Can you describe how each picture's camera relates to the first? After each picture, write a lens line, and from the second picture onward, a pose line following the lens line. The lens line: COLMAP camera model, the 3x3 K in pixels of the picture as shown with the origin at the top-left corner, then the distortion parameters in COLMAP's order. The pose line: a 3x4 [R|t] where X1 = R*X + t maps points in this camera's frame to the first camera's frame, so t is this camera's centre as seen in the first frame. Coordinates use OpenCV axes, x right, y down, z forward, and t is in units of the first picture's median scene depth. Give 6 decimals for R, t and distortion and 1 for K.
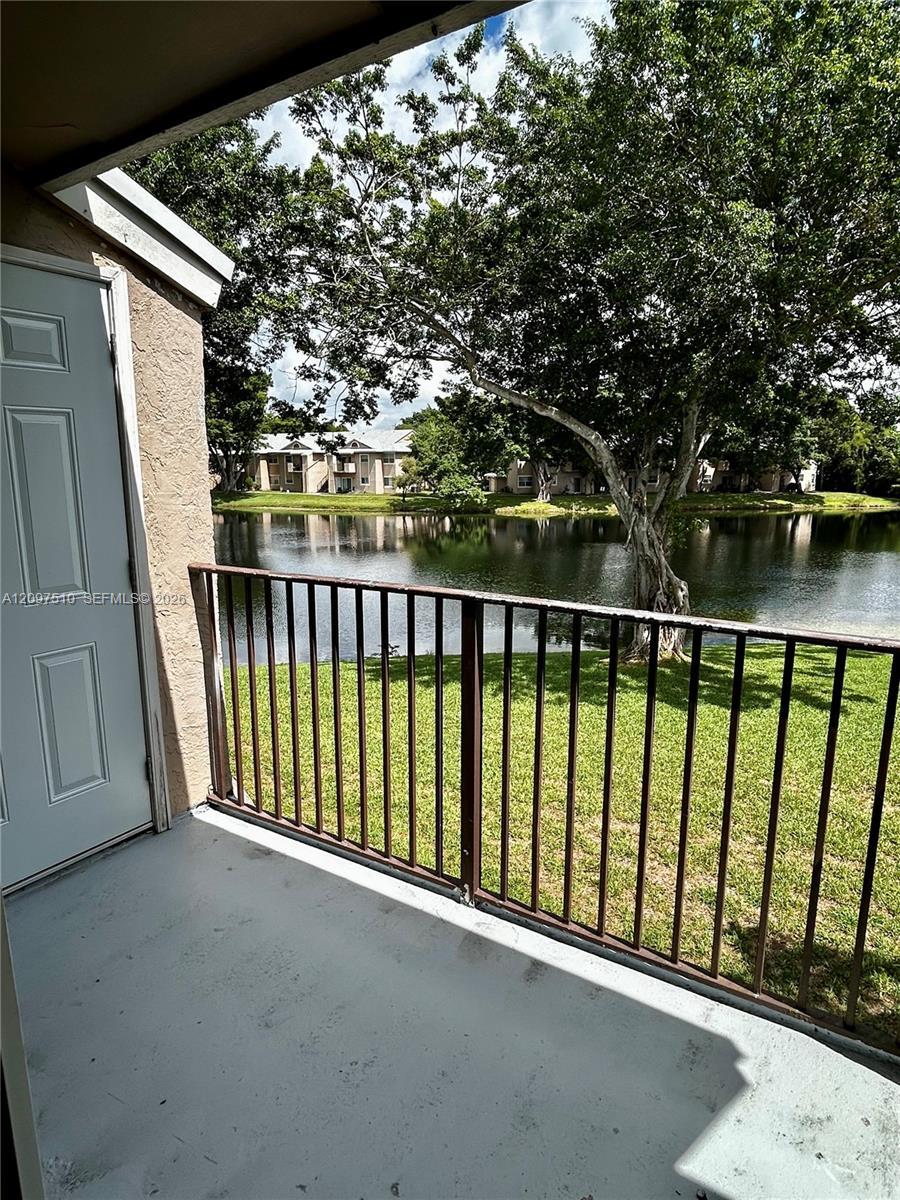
lens RADIAL K [[716.7, 0, 435.5], [0, 716.7, 600.2], [0, 0, 1]] dist [-0.002324, -0.004425]
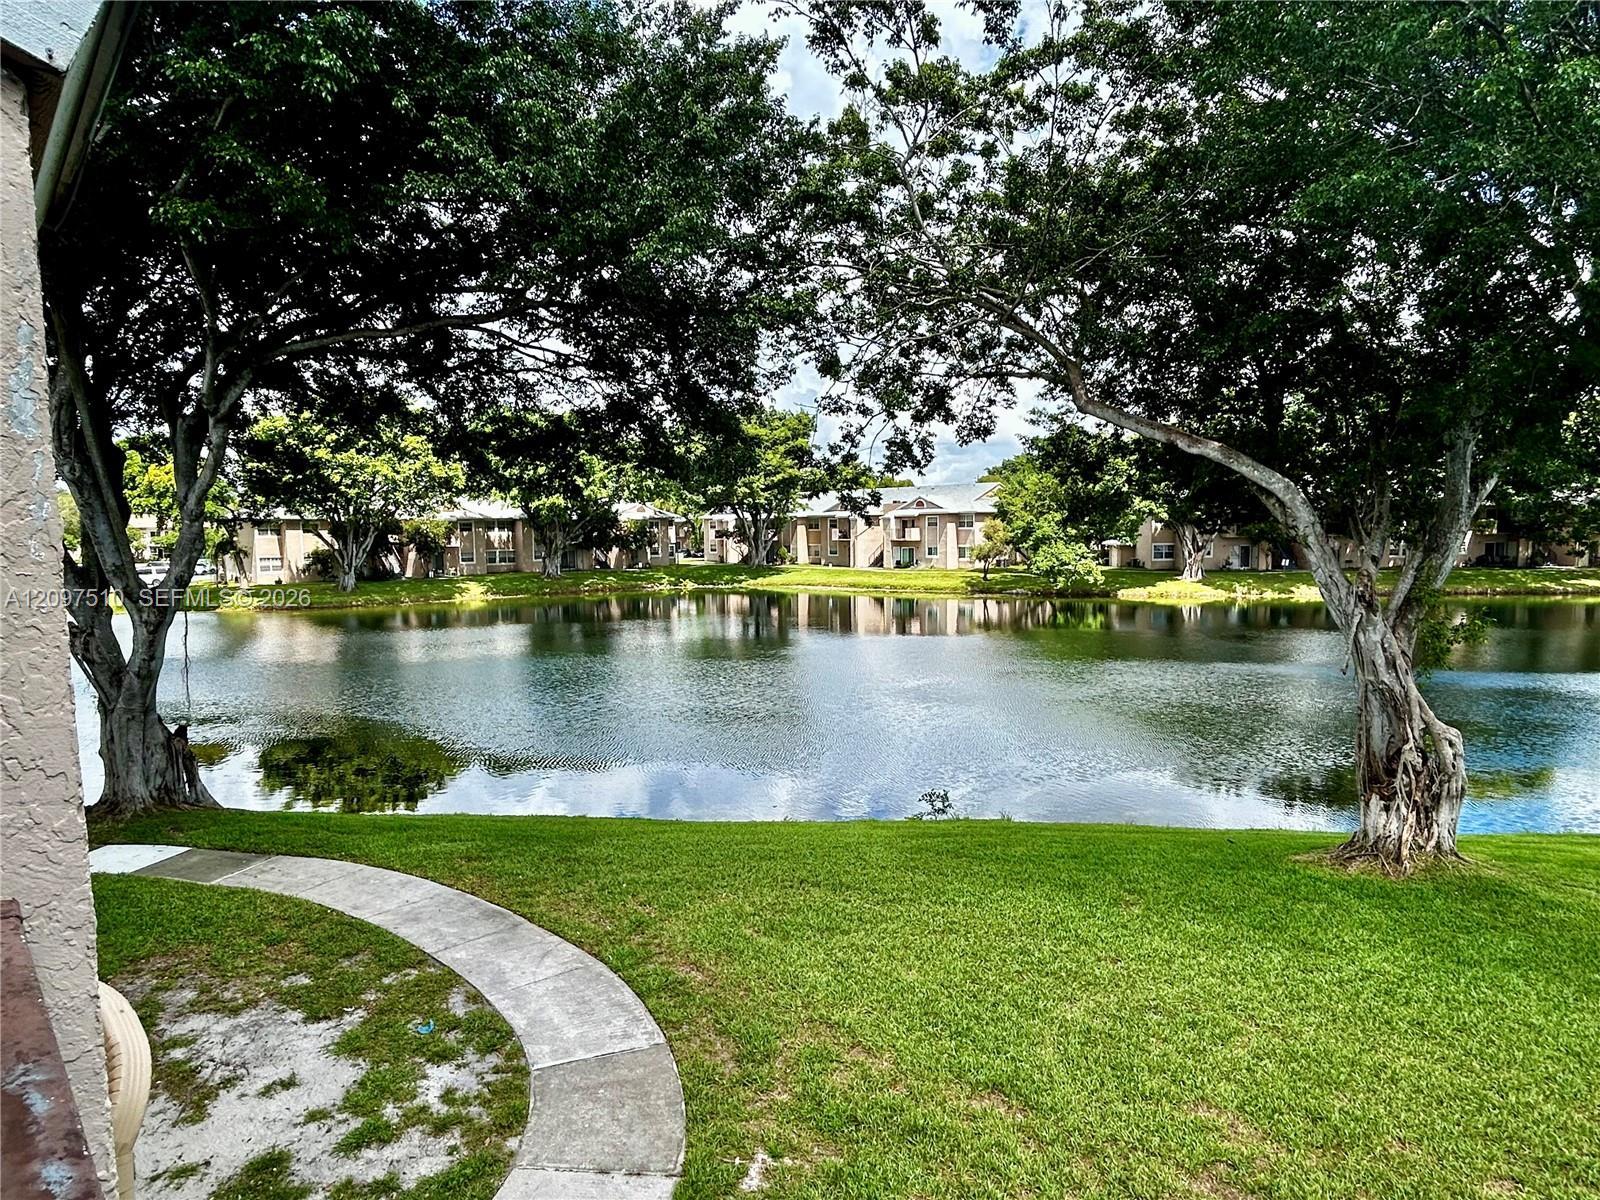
lens RADIAL K [[955.6, 0, 790.0], [0, 955.6, 612.6], [0, 0, 1]] dist [-0.002324, -0.004425]
pose [[0.969090, 0.012633, -0.246383, 0.013660], [-0.037309, 0.994706, -0.095745, -0.022019], [0.243869, 0.101978, 0.964432, 0.101698]]
